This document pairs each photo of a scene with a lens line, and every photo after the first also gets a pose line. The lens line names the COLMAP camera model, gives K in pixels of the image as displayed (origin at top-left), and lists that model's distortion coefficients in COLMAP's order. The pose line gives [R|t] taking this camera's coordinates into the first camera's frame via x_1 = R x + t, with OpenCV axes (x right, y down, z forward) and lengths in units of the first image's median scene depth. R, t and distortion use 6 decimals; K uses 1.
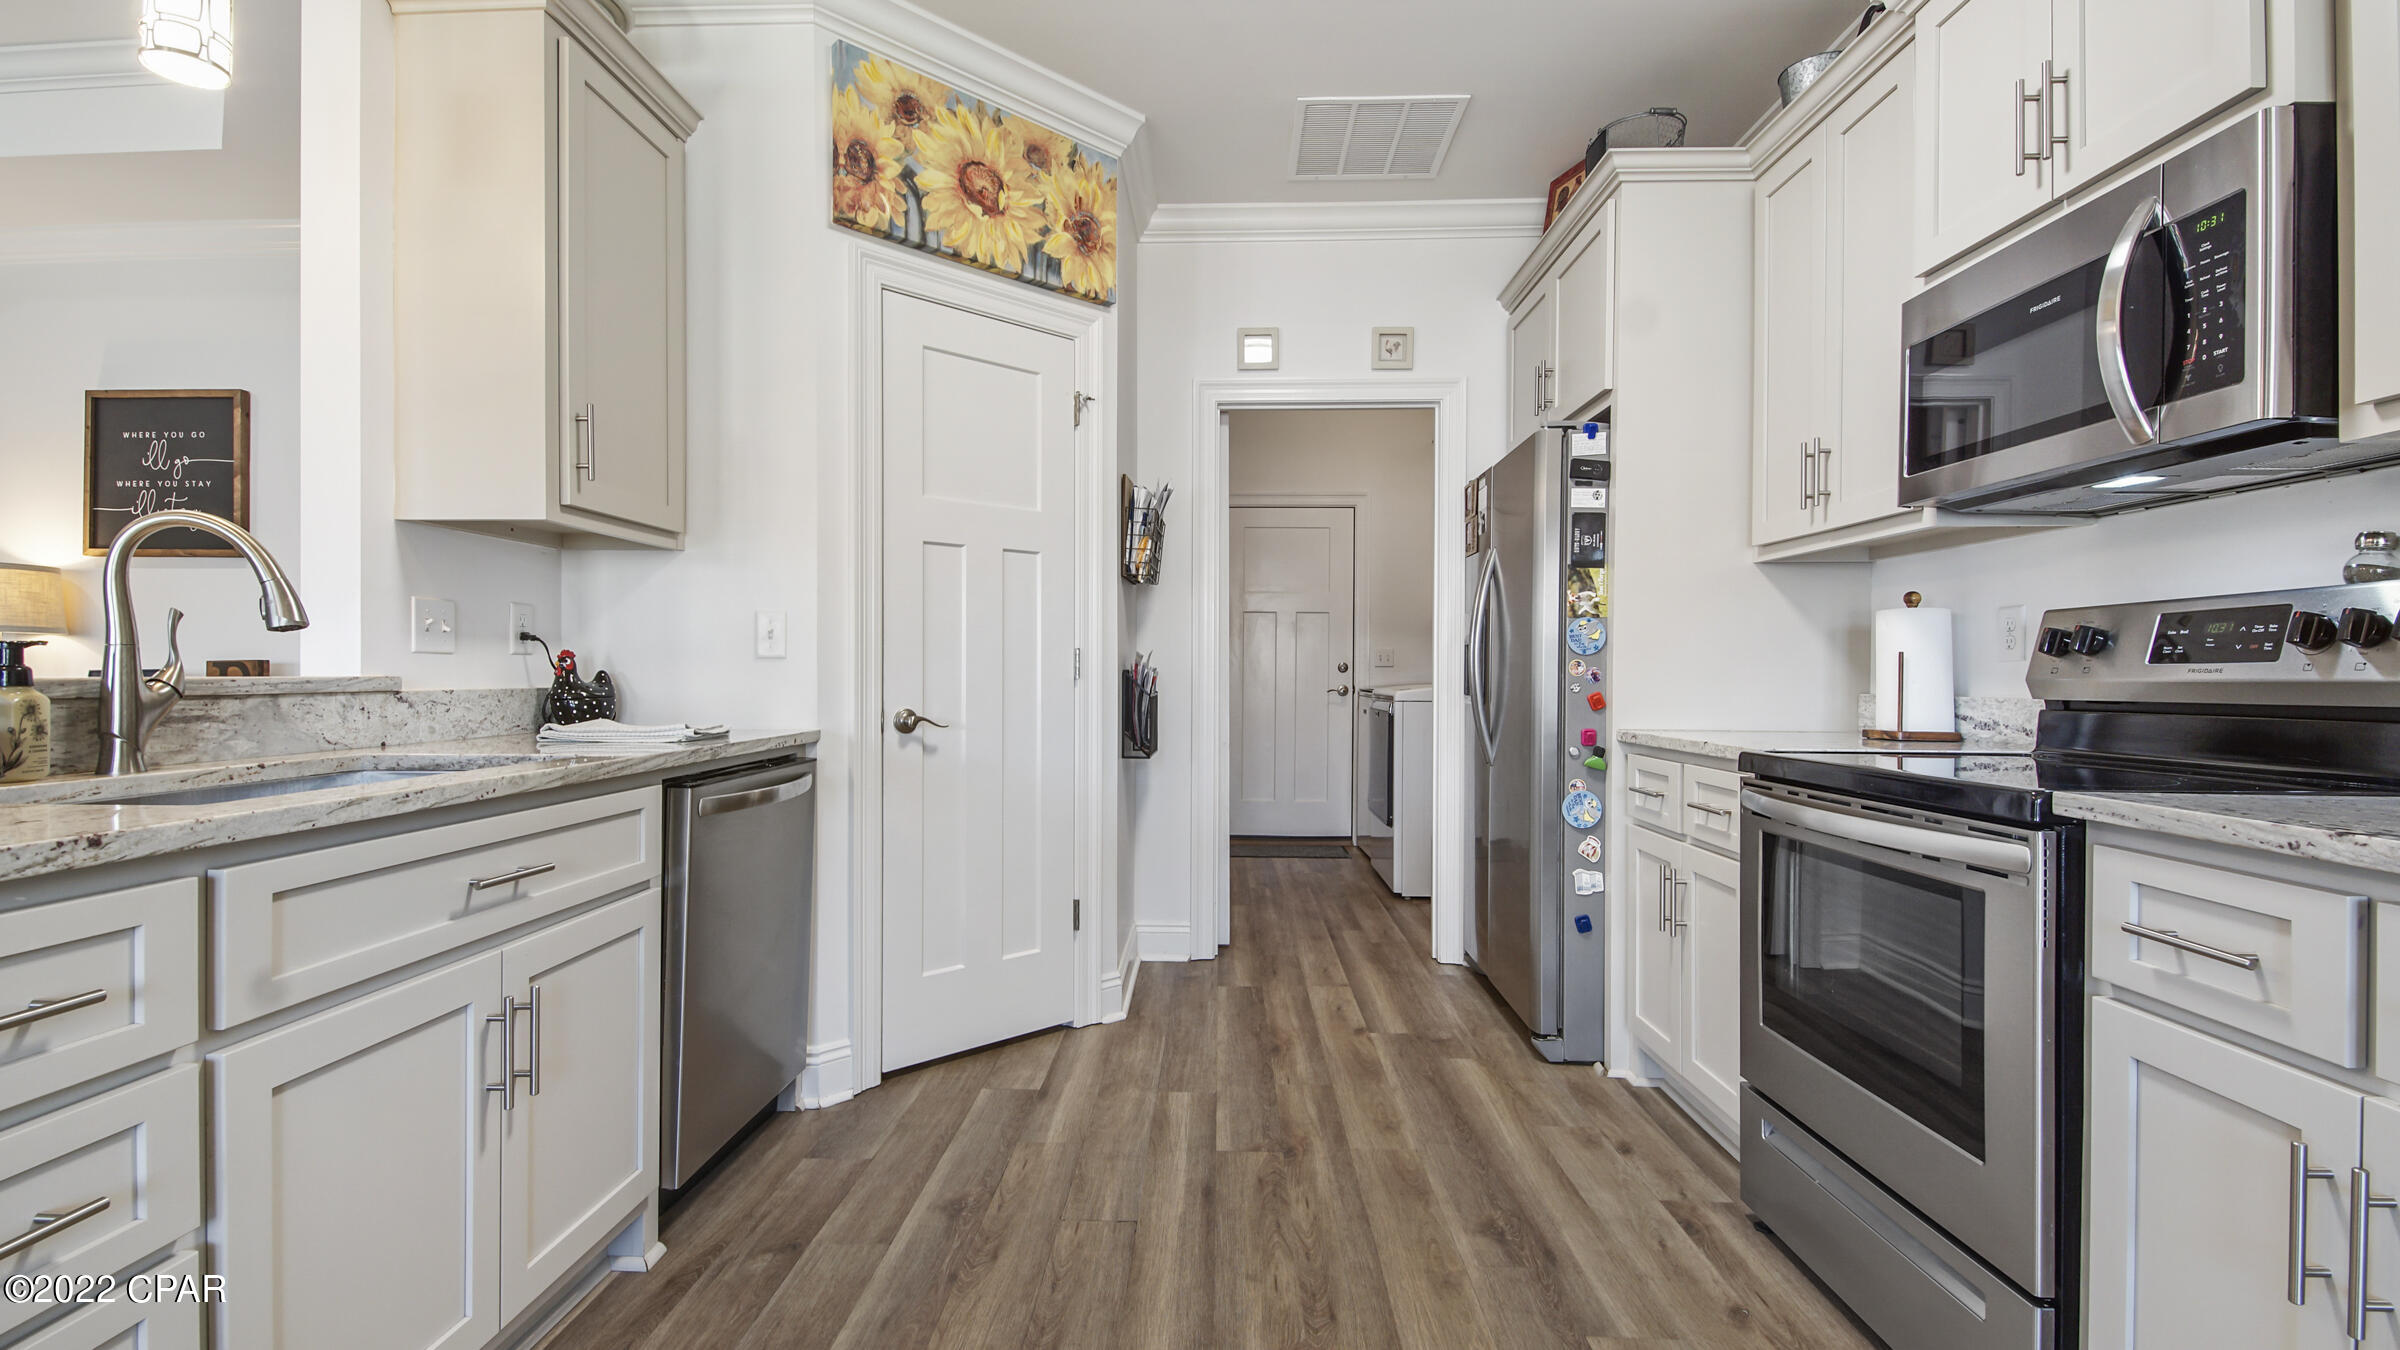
lens RADIAL K [[1039.9, 0, 1199.5], [0, 1039.9, 691.2], [0, 0, 1]] dist [0.025162, -0.023310]
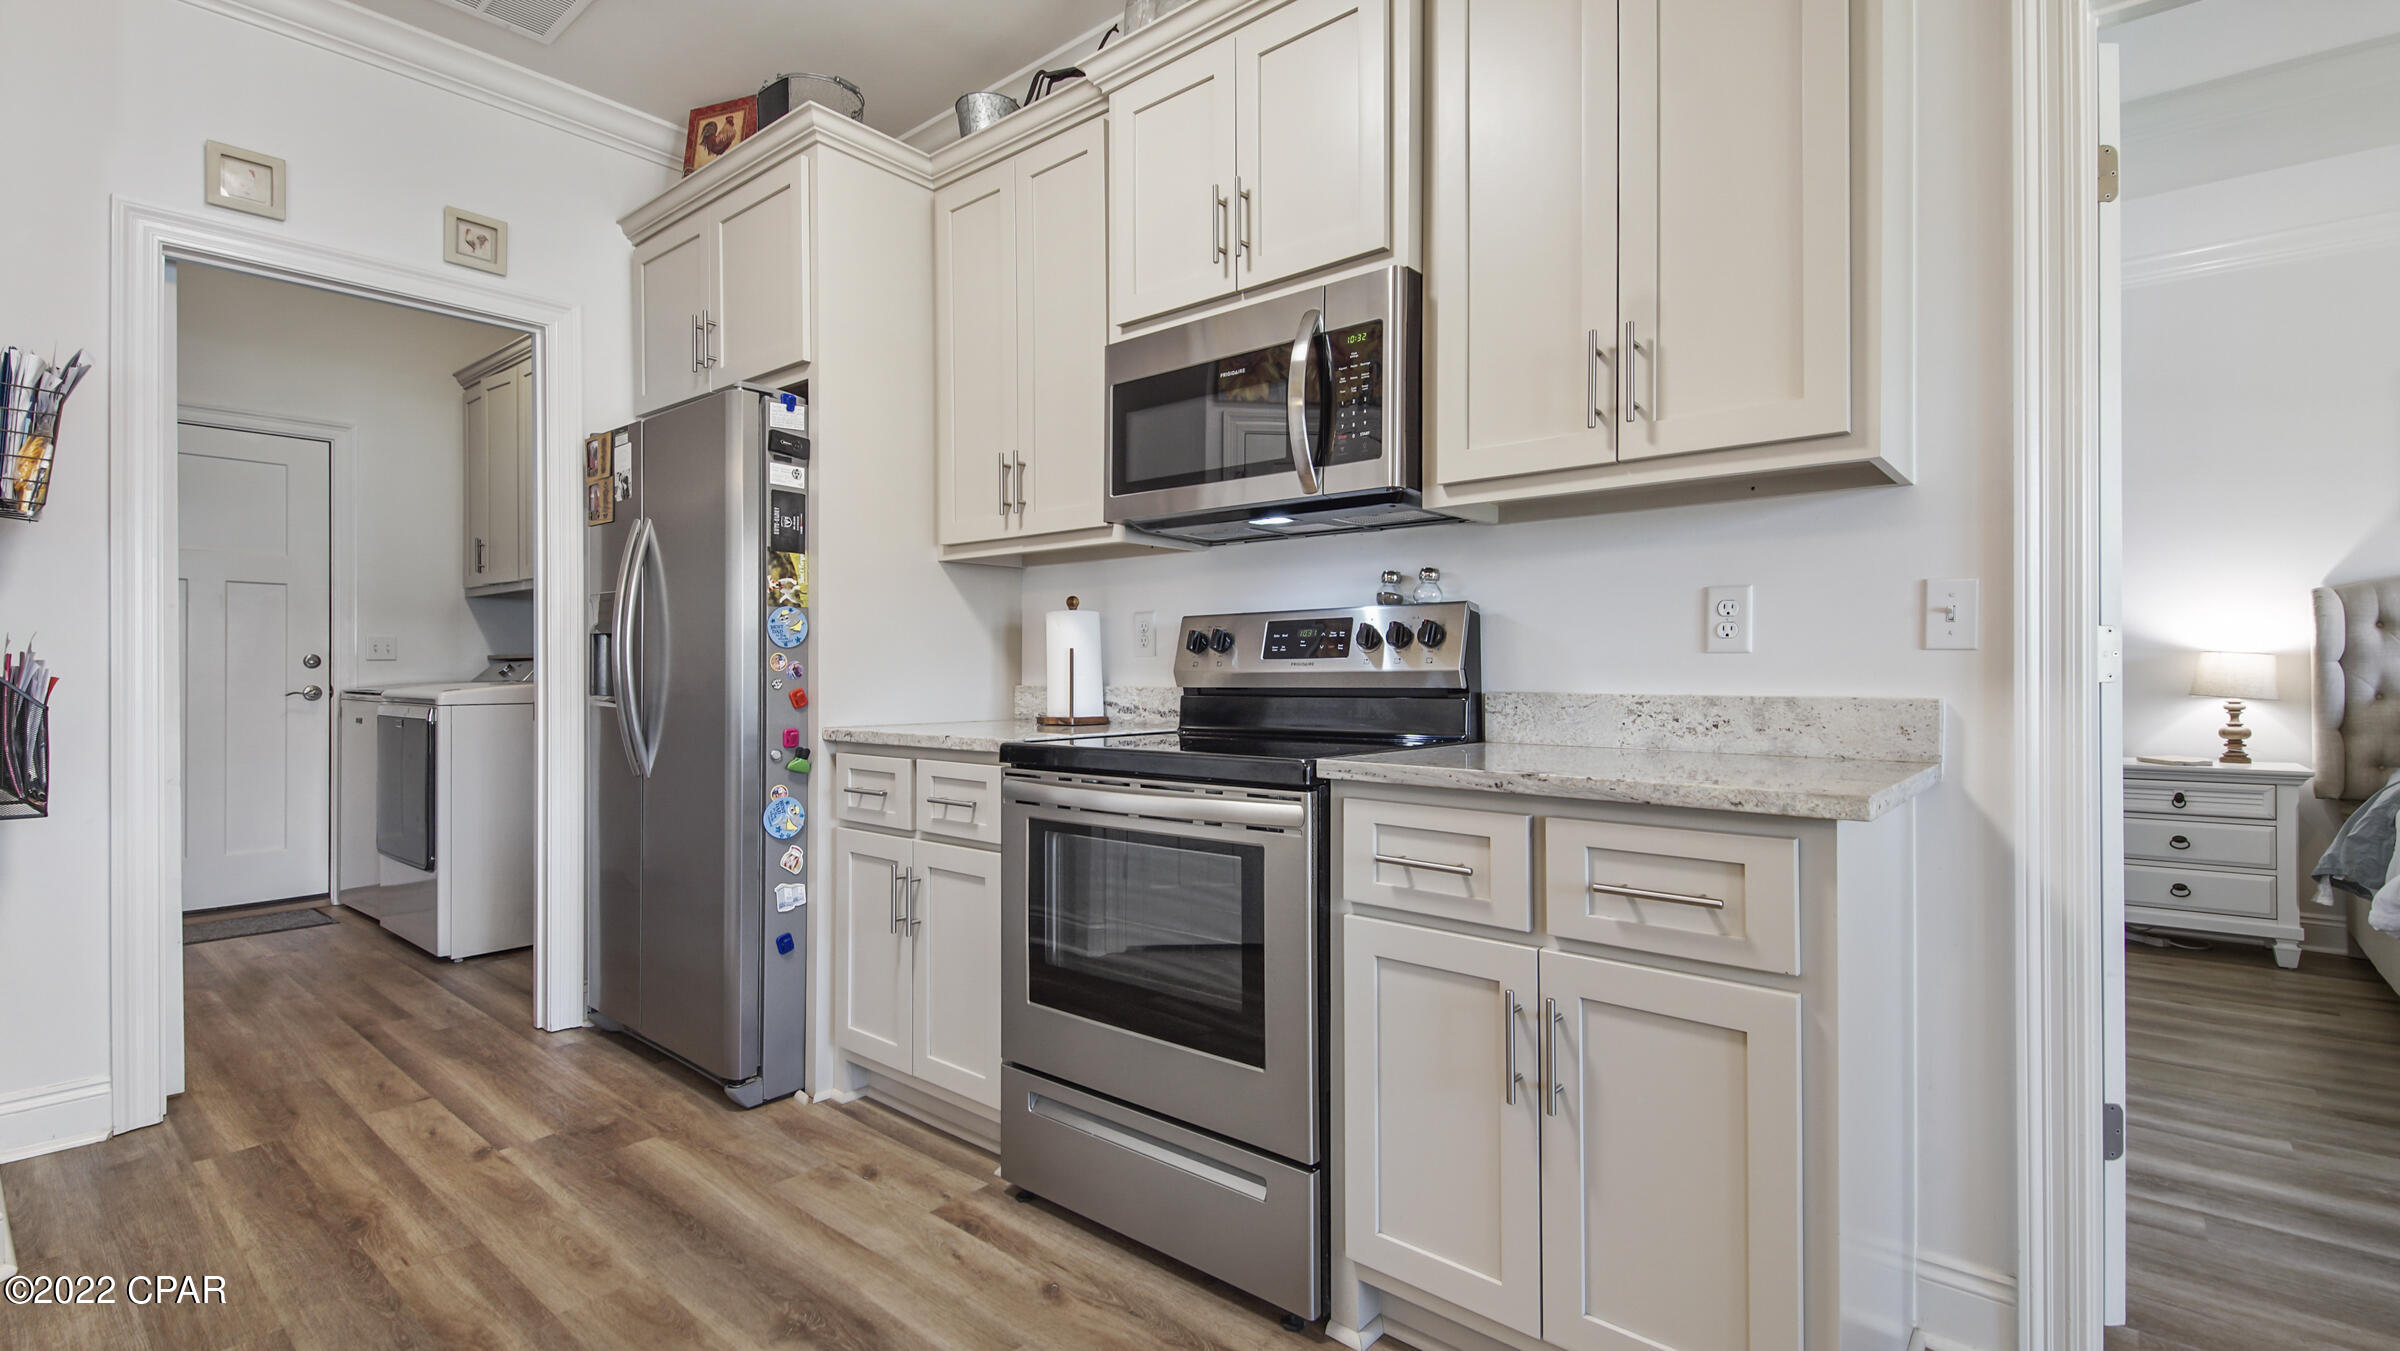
lens RADIAL K [[1049.1, 0, 1191.8], [0, 1049.1, 679.8], [0, 0, 1]] dist [0.026511, -0.019298]
pose [[0.624400, -0.013103, 0.780995, -0.132469], [0.017317, 0.999846, 0.002930, -0.003486], [-0.780913, 0.011695, 0.624530, 0.156887]]
